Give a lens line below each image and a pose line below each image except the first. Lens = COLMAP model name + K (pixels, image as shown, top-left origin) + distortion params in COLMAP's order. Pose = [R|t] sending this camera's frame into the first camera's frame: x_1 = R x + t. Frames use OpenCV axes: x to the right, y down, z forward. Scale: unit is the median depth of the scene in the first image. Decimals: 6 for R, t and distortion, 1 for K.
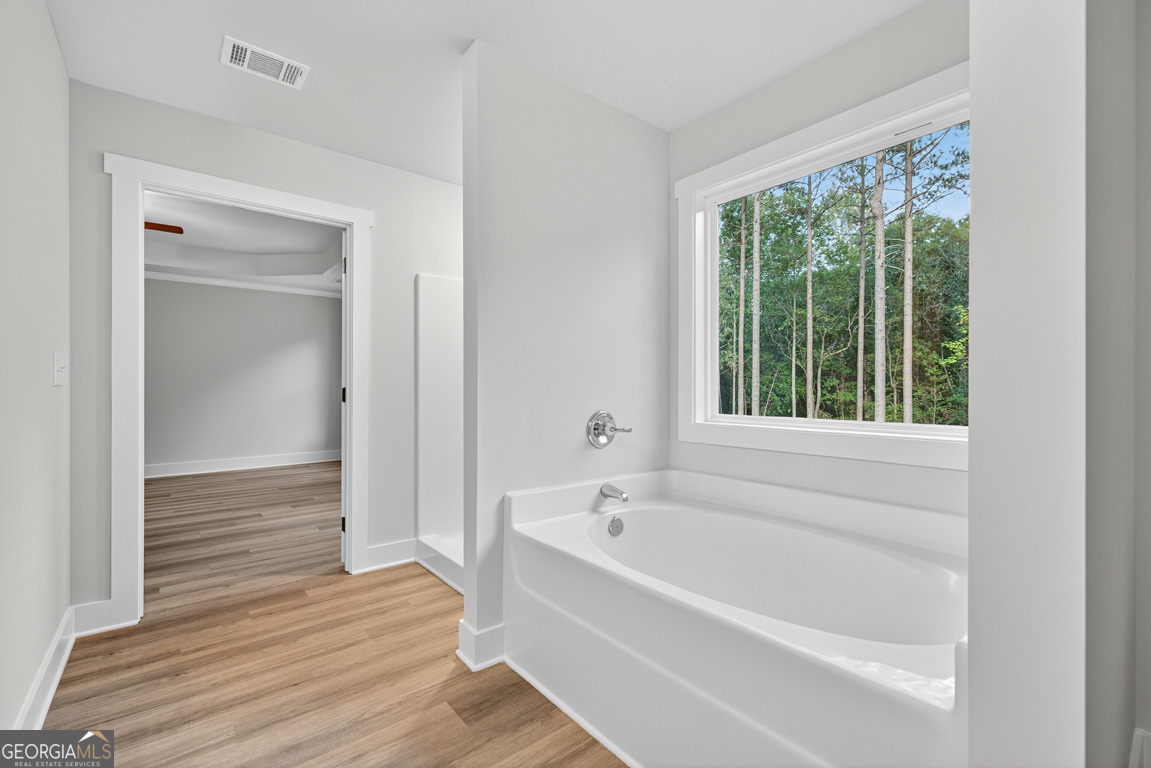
lens RADIAL K [[487.4, 0, 575.5], [0, 487.4, 384.0], [0, 0, 1]] dist [0.003793, 0.000514]
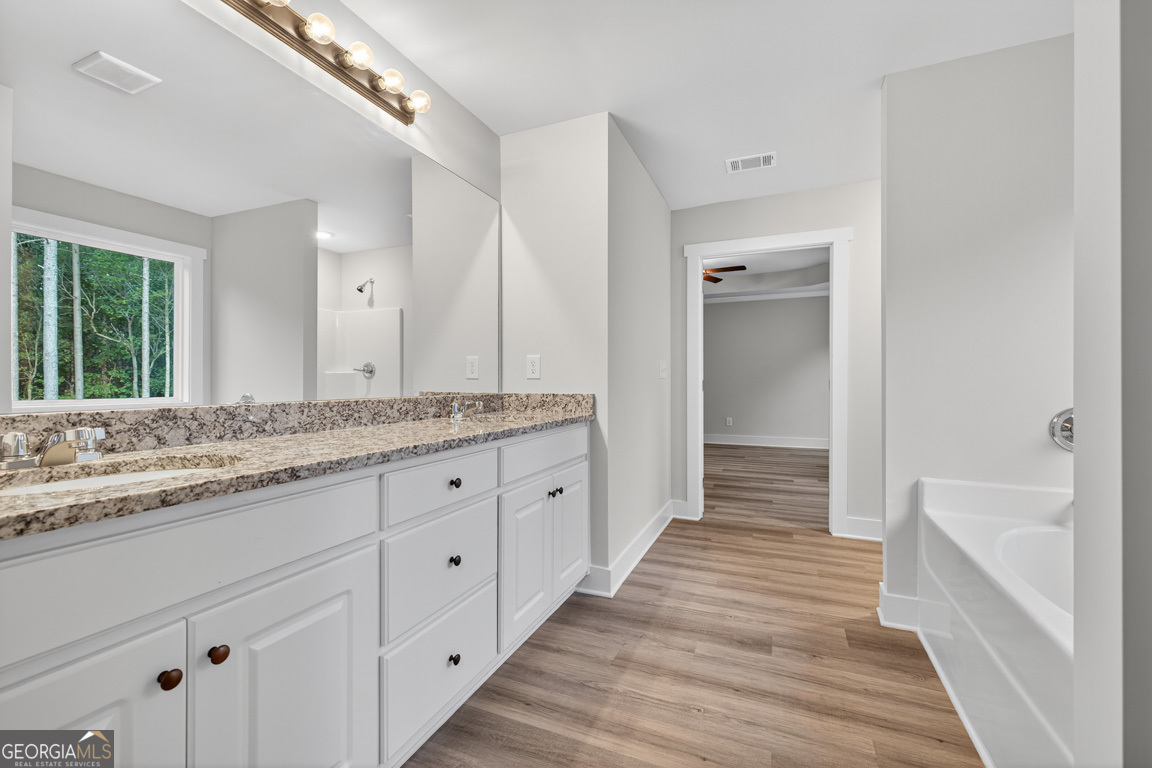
lens RADIAL K [[490.6, 0, 578.3], [0, 490.6, 376.6], [0, 0, 1]] dist [0.004479, 0.000170]
pose [[0.467213, -0.004382, -0.884134, 0.445717], [0.005459, 0.999983, -0.002071, -0.003961], [0.884128, -0.003859, 0.467229, -0.166499]]
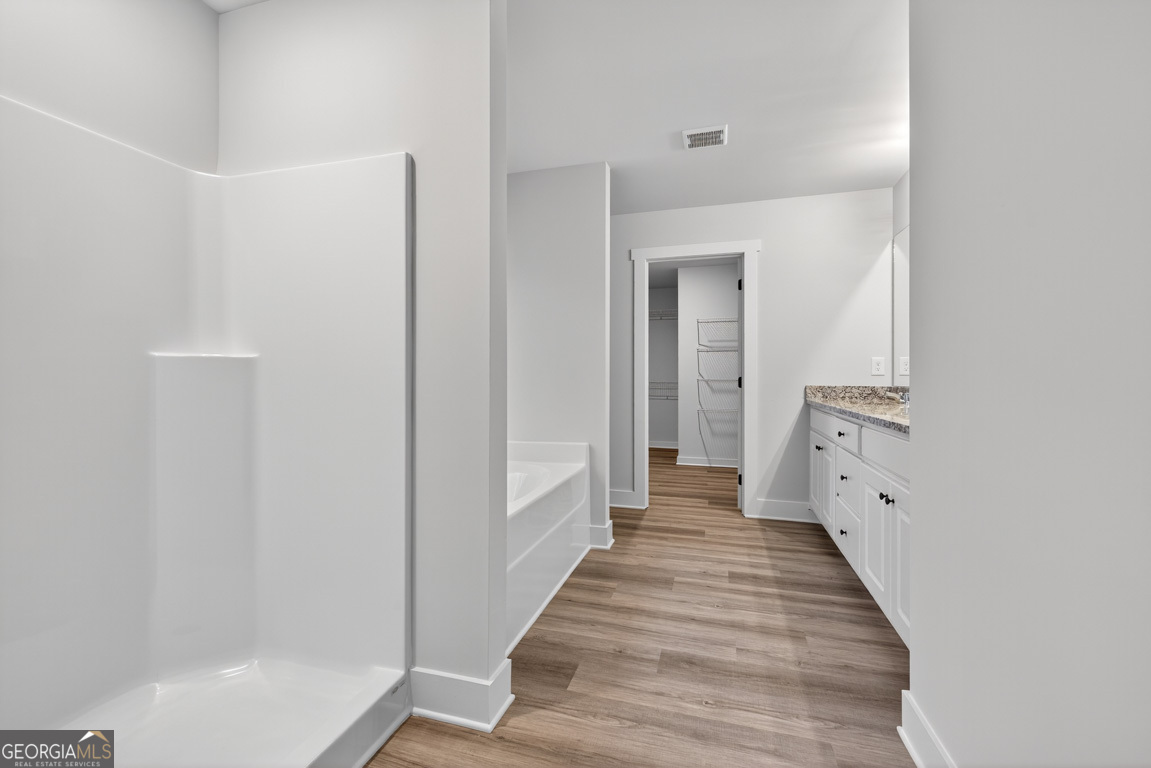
lens RADIAL K [[490.2, 0, 577.8], [0, 490.2, 376.6], [0, 0, 1]] dist [0.004479, 0.000170]
pose [[-0.564569, 0.000796, 0.825386, -0.913085], [-0.005450, 0.999974, -0.004692, 0.008112], [-0.825368, -0.007147, -0.564550, 1.276974]]
